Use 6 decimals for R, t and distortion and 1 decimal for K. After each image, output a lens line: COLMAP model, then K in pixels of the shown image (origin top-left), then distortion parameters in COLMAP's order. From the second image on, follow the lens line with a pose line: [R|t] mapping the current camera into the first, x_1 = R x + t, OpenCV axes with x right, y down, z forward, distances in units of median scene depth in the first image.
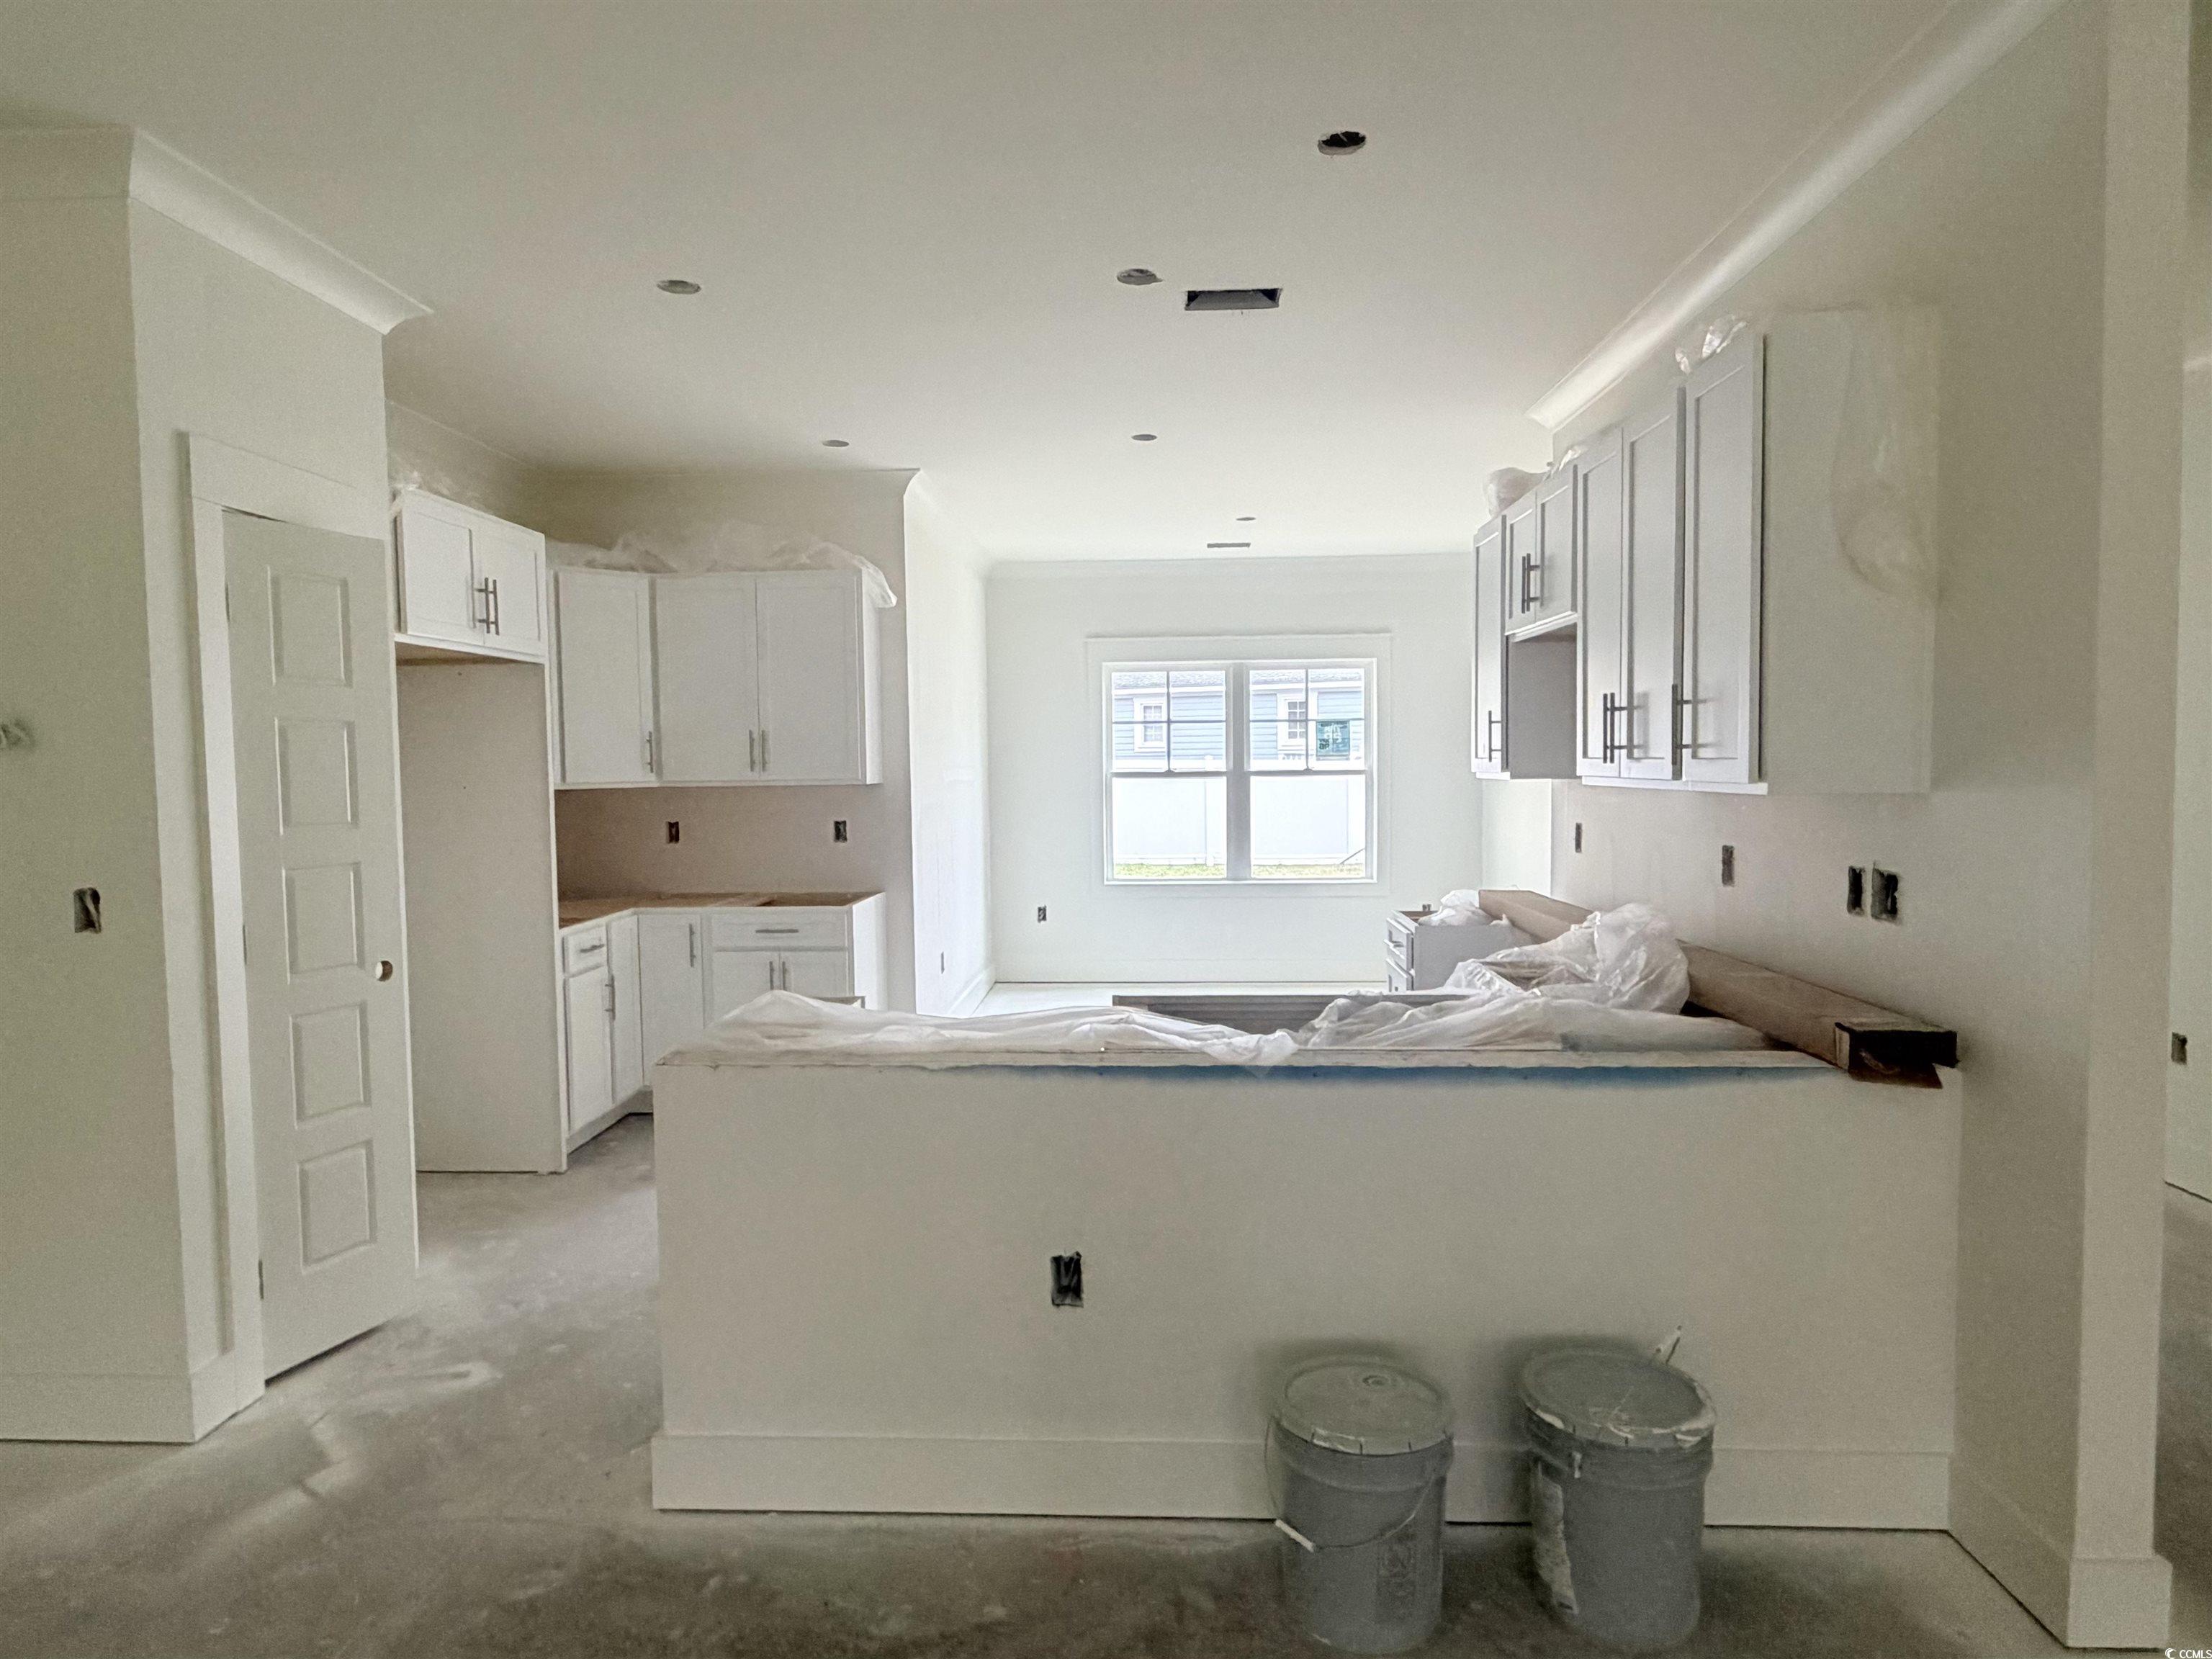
lens RADIAL K [[1312.1, 0, 1106.0], [0, 1312.1, 829.5], [0, 0, 1]] dist [-0.004165, -0.000916]
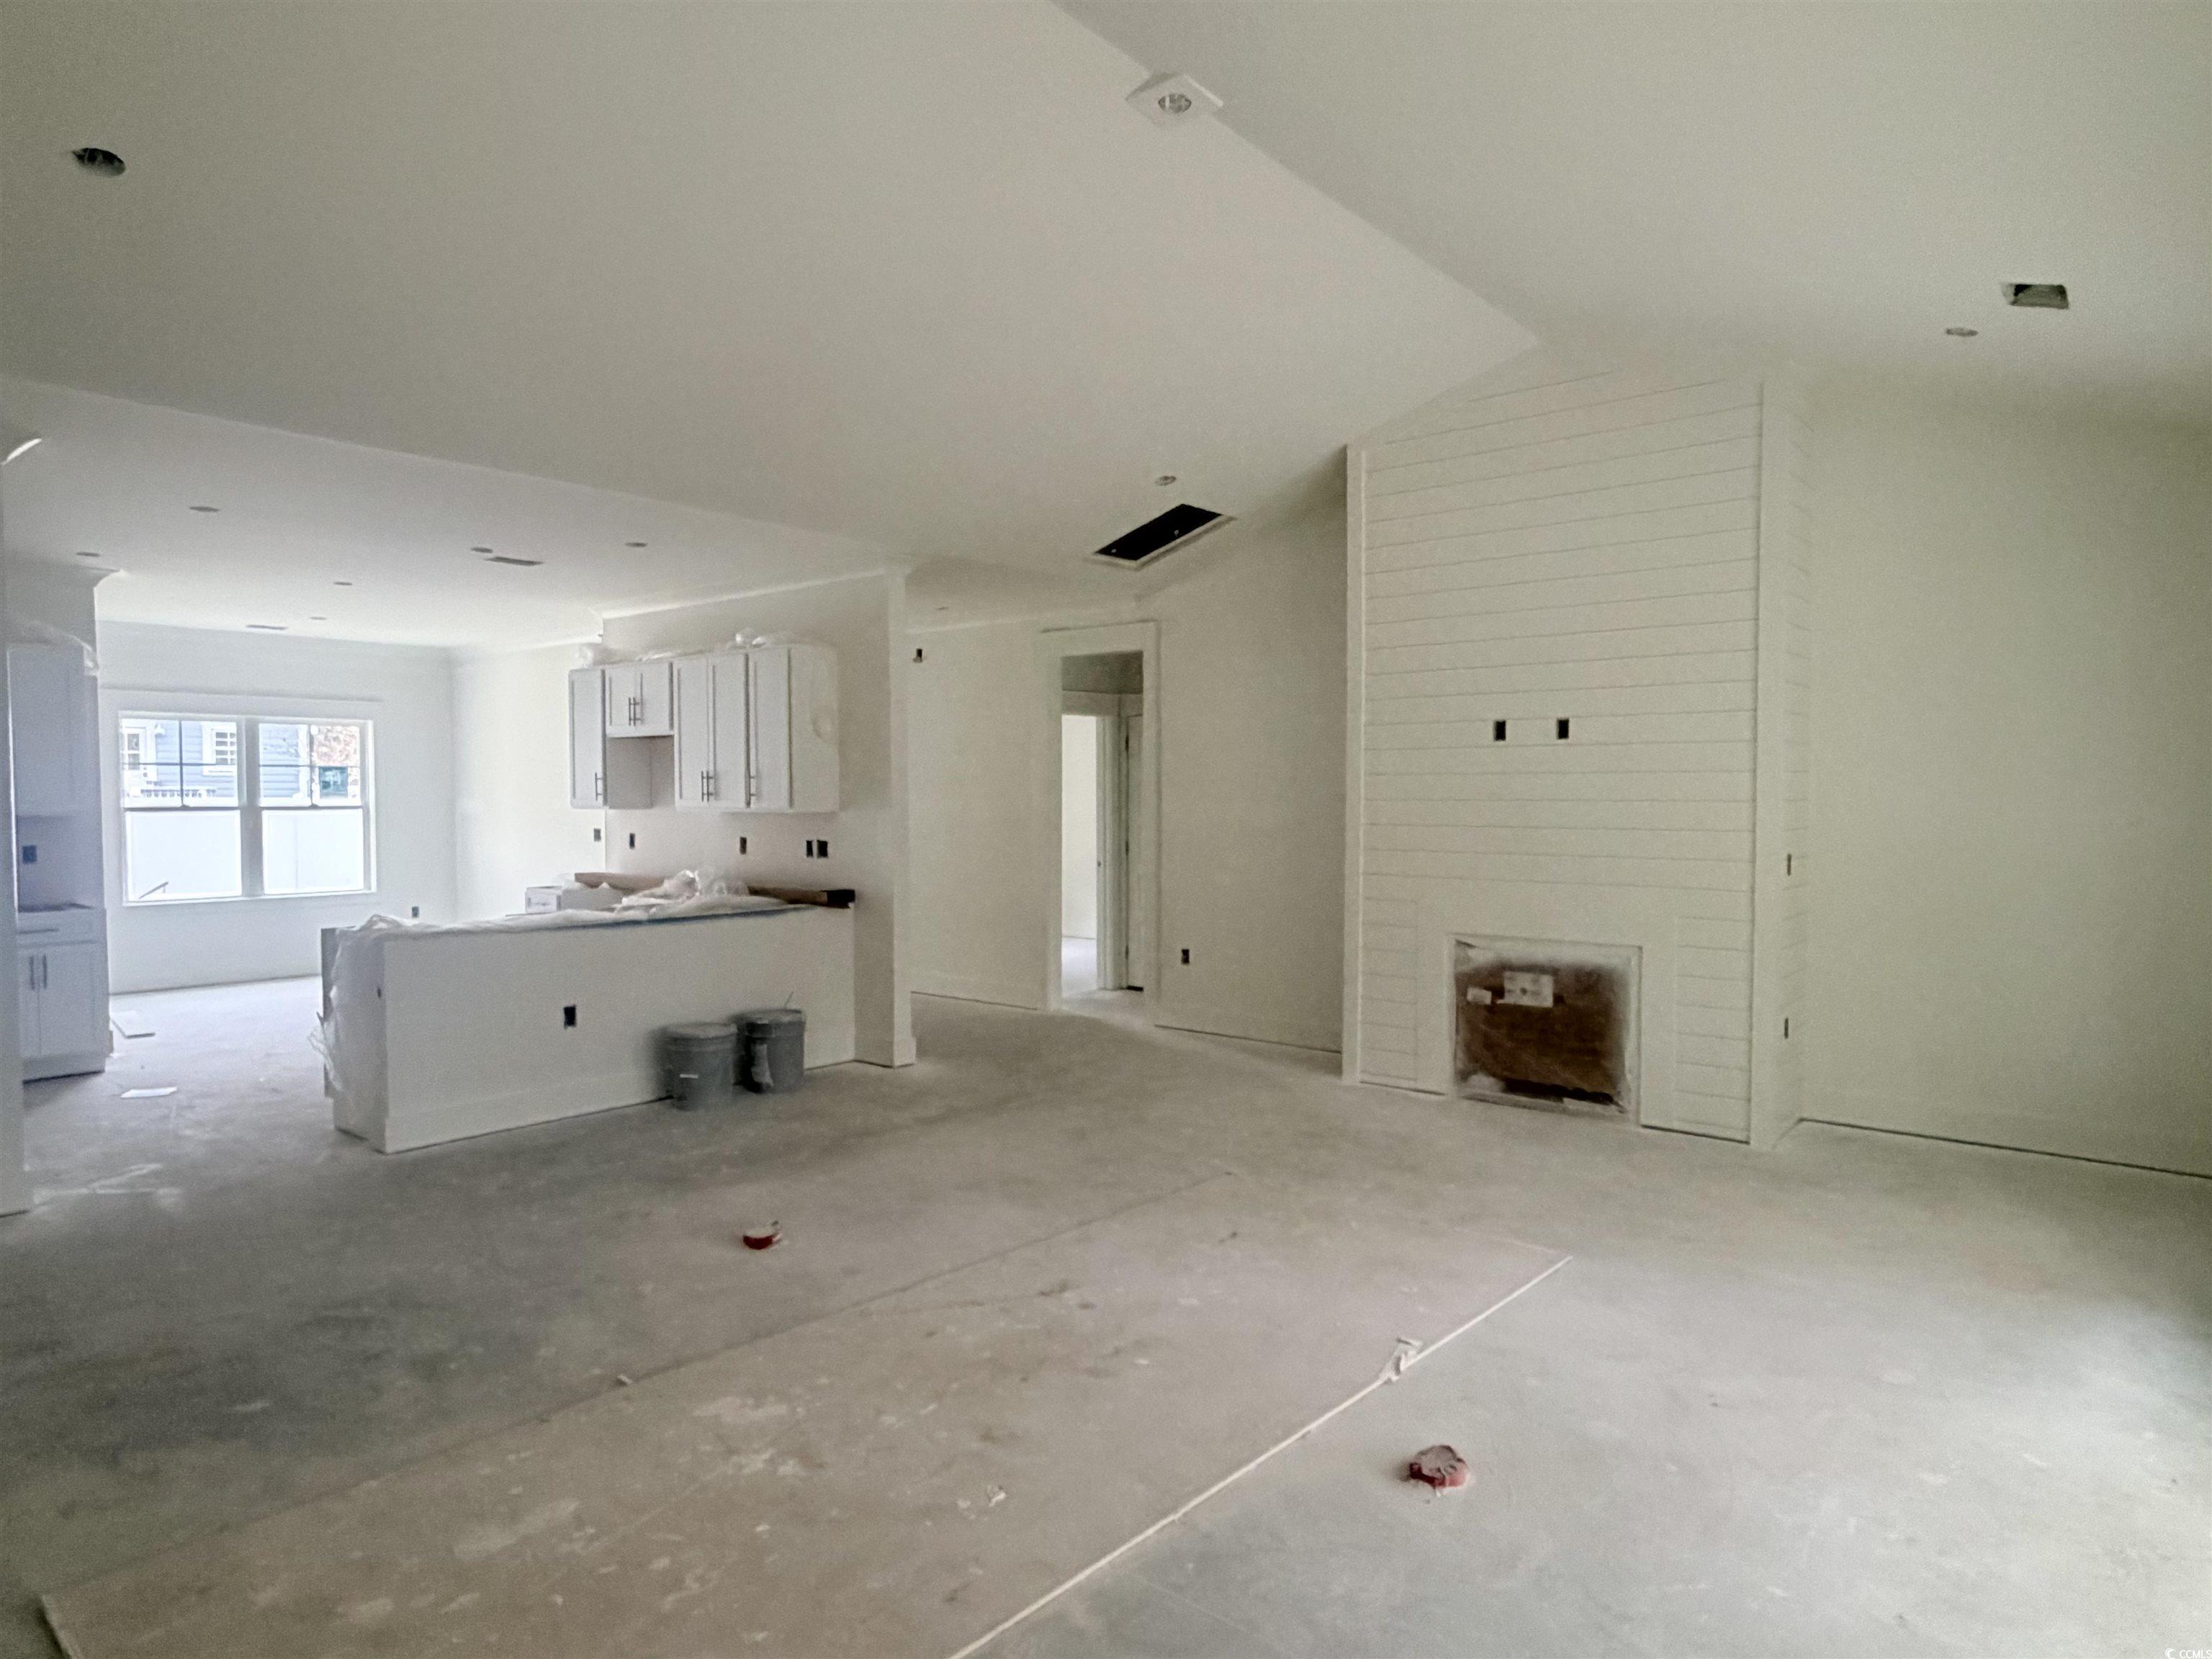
lens RADIAL K [[1333.7, 0, 1106.0], [0, 1333.7, 829.5], [0, 0, 1]] dist [0.006104, 0.001197]
pose [[0.602124, -0.012411, 0.798306, -0.781178], [0.036829, 0.999247, -0.012243, 0.039692], [-0.797553, 0.036773, 0.602128, -0.710227]]
